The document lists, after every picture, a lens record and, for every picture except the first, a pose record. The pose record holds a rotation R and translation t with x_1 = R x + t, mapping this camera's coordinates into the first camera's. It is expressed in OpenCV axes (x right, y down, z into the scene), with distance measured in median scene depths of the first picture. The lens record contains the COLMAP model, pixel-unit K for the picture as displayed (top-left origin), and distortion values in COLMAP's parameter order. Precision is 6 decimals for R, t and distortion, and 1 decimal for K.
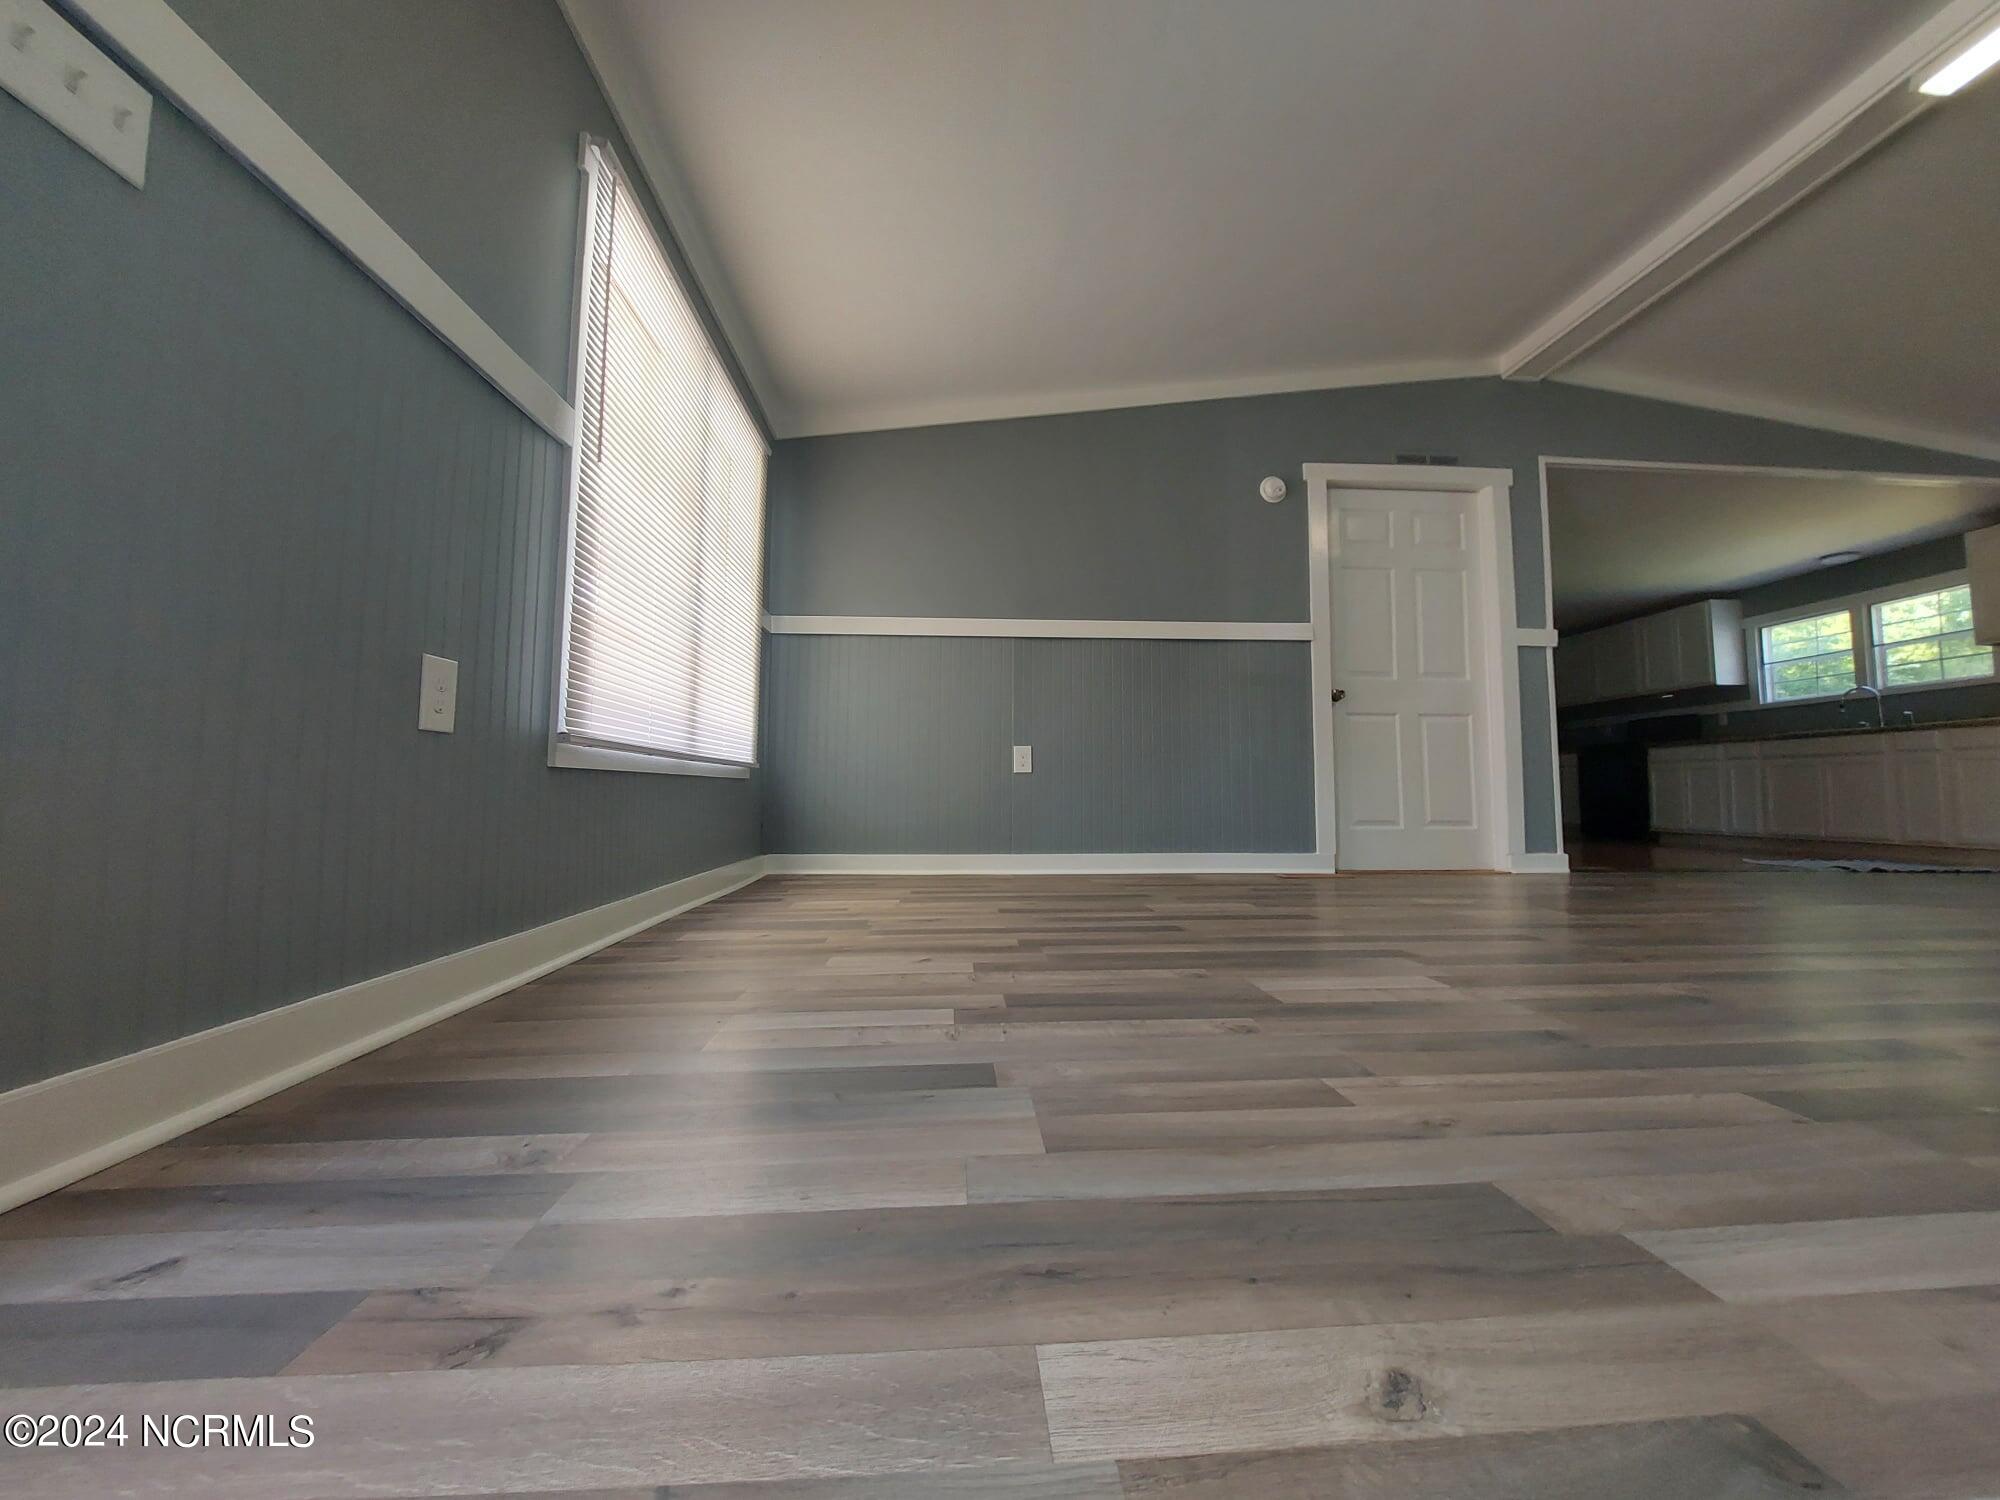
lens RADIAL K [[803.3, 0, 1000.2], [0, 803.3, 732.4], [0, 0, 1]] dist [-0.011467, 0.000160]
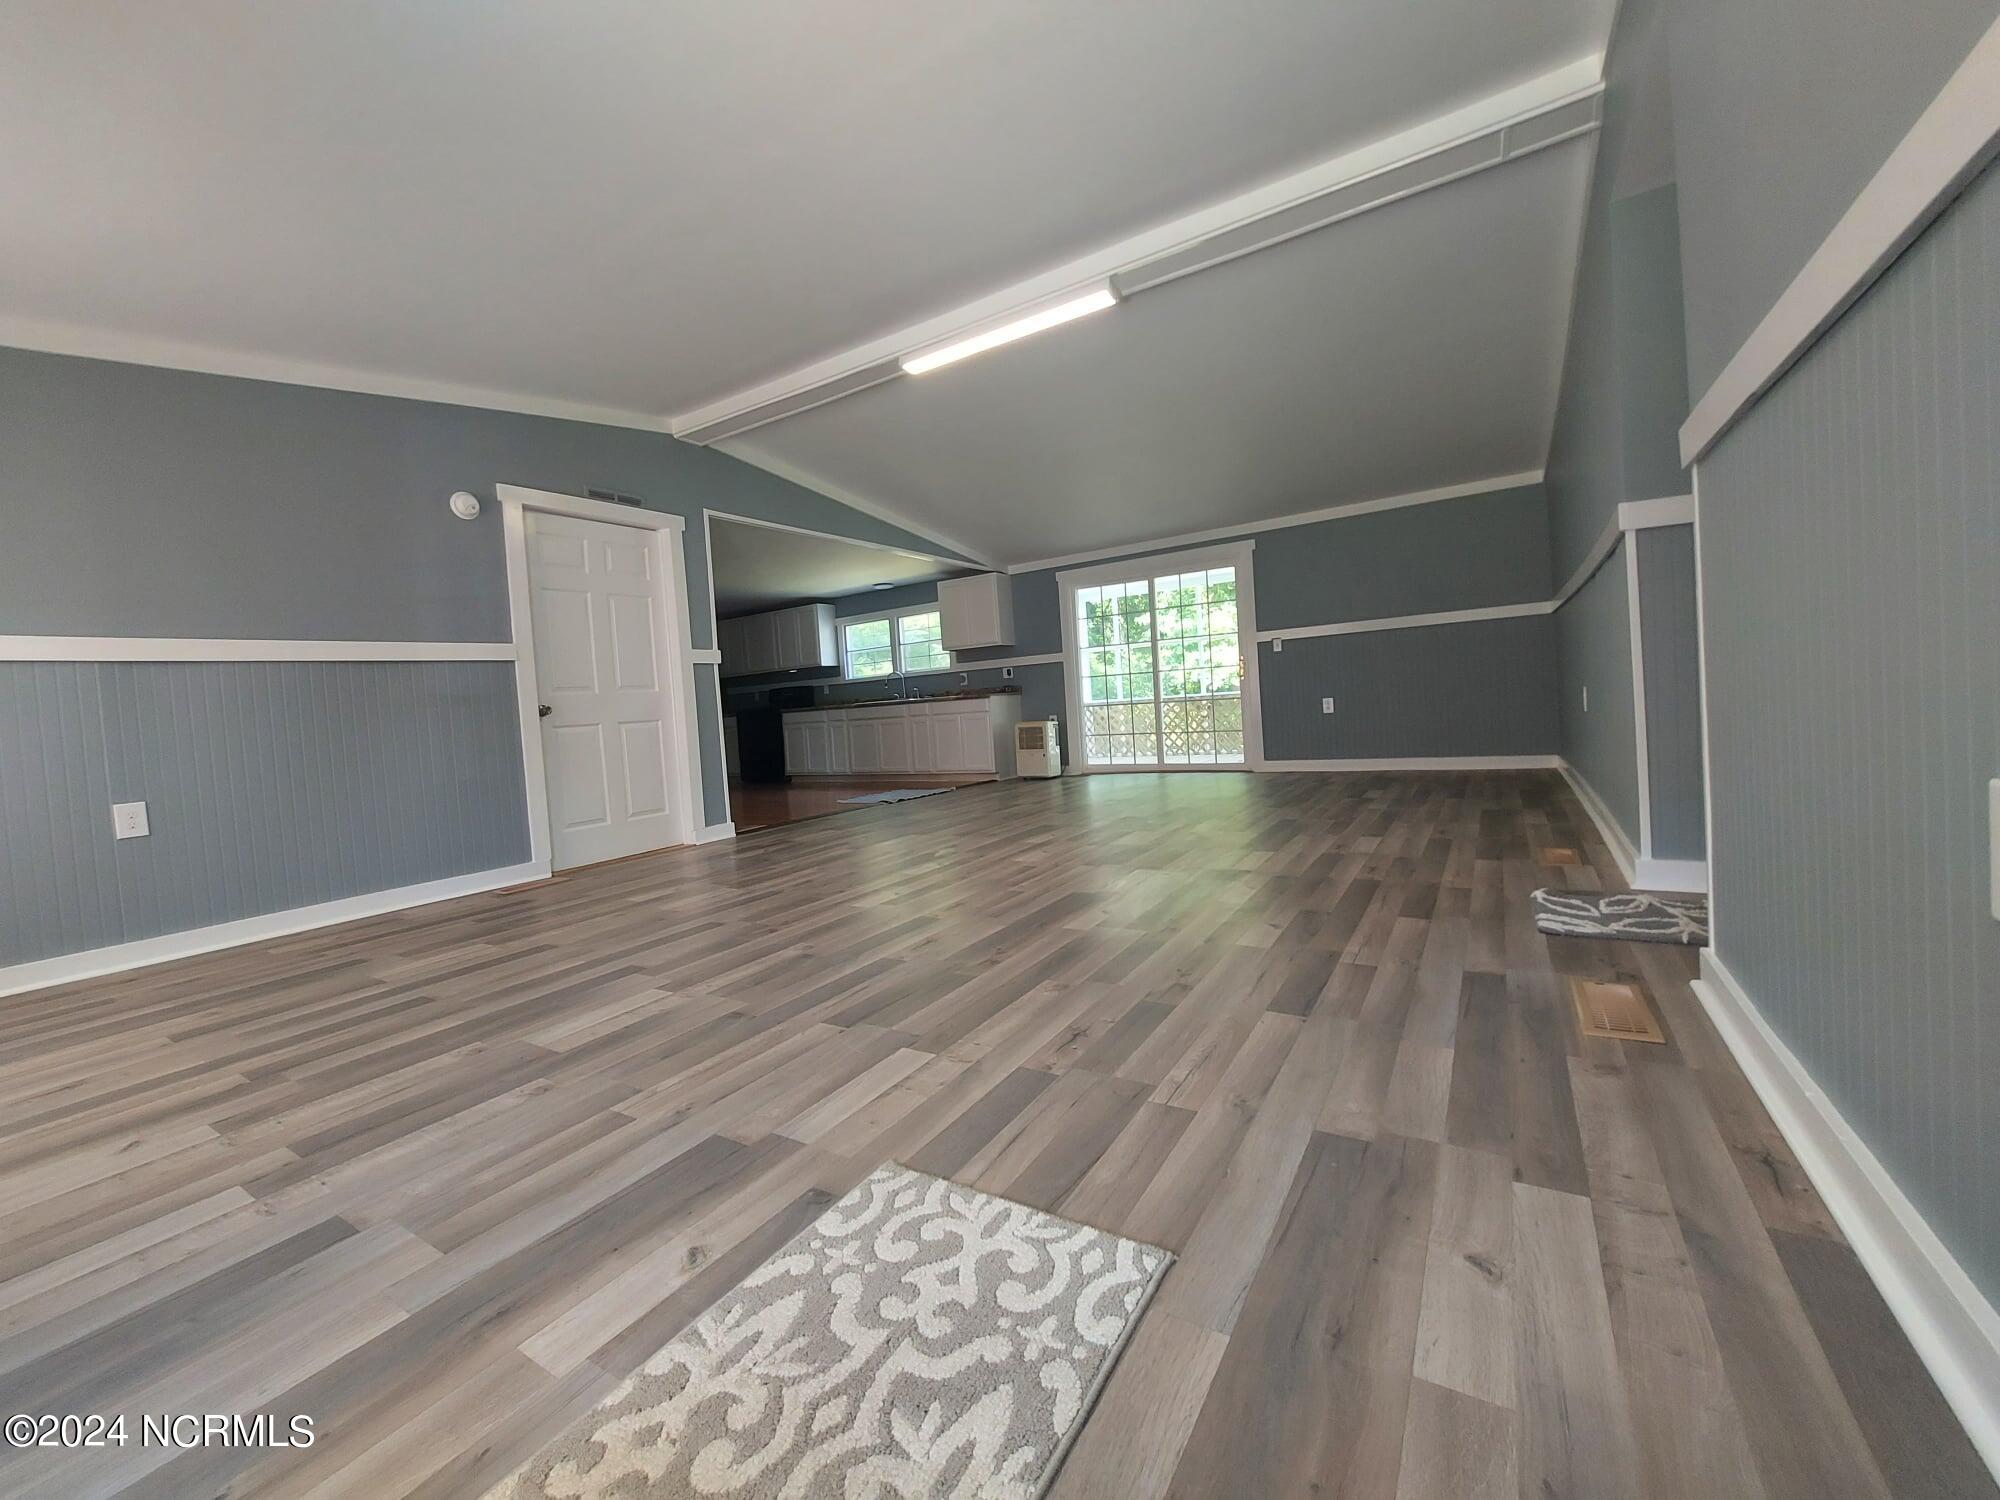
lens RADIAL K [[803.3, 0, 1000.2], [0, 803.3, 732.4], [0, 0, 1]] dist [-0.011467, 0.000160]
pose [[0.585729, -0.071582, 0.807340, -0.126805], [0.007149, 0.996510, 0.083168, -0.149354], [-0.810476, -0.042942, 0.584196, -0.173016]]
